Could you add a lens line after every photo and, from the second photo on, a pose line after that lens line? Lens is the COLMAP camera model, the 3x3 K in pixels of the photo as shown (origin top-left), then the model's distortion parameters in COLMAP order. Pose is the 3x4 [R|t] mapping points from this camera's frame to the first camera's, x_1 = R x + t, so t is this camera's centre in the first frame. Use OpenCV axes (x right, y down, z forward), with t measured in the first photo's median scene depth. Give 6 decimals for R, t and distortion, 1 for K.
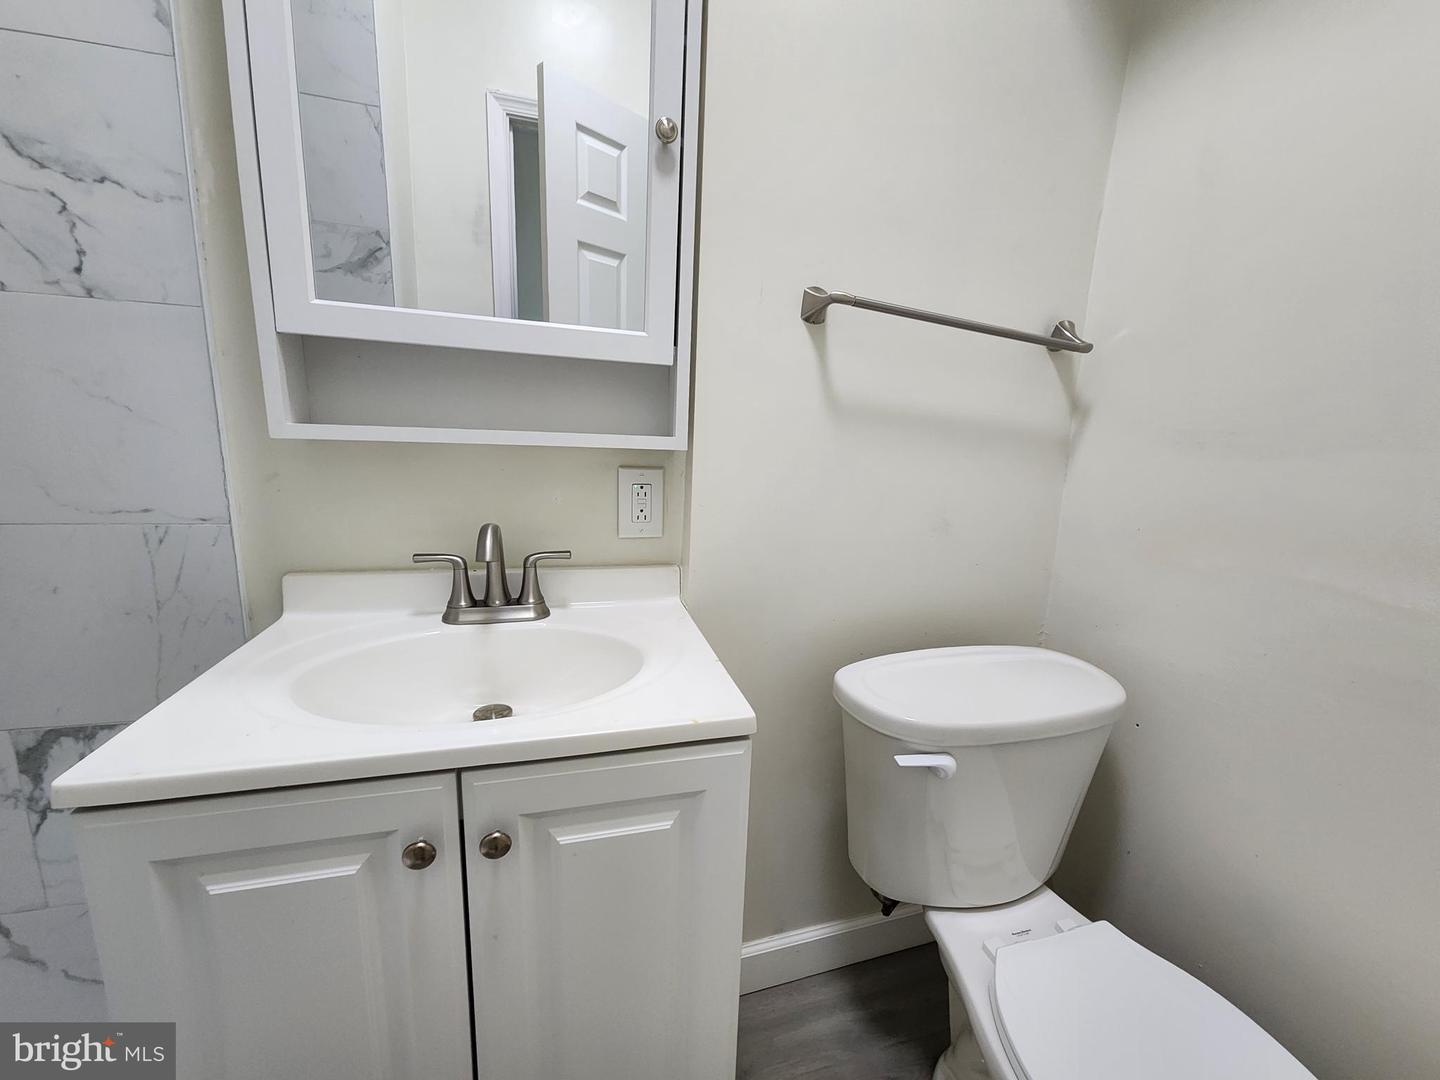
lens RADIAL K [[587.4, 0, 729.2], [0, 587.4, 543.8], [0, 0, 1]] dist [0.016488, -0.009664]
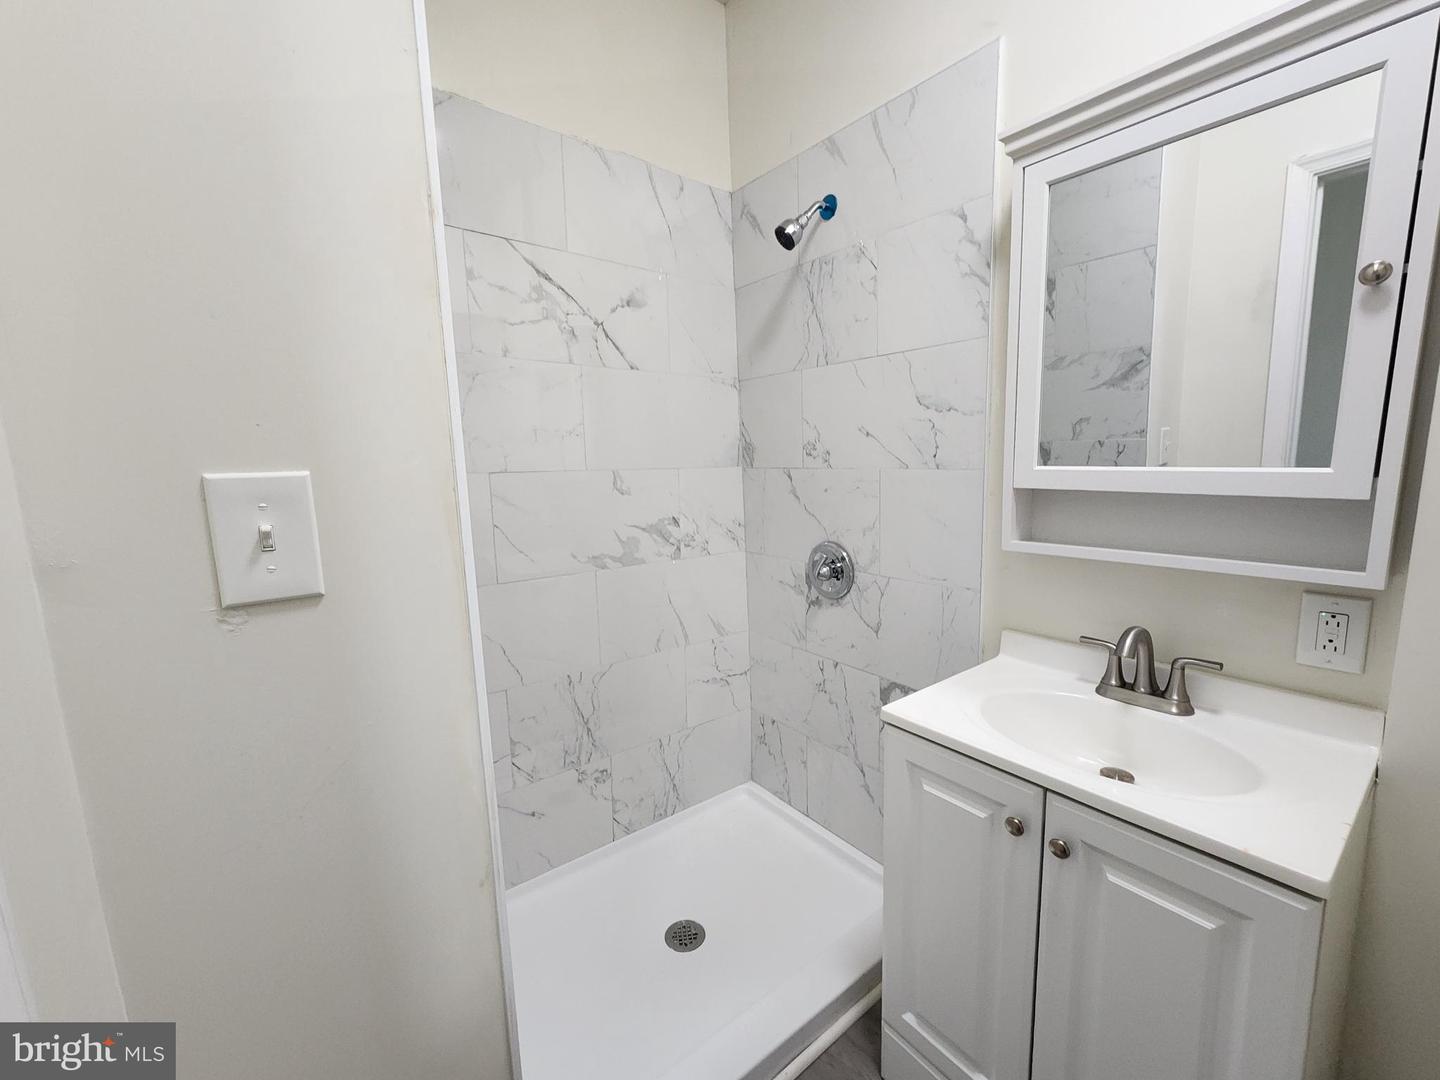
lens RADIAL K [[587.4, 0, 729.2], [0, 587.4, 543.8], [0, 0, 1]] dist [0.016488, -0.009664]
pose [[0.370186, 0.083923, -0.925159, 0.398927], [-0.132479, 0.990501, 0.036841, -0.132868], [0.919463, 0.108927, 0.377787, -0.280199]]
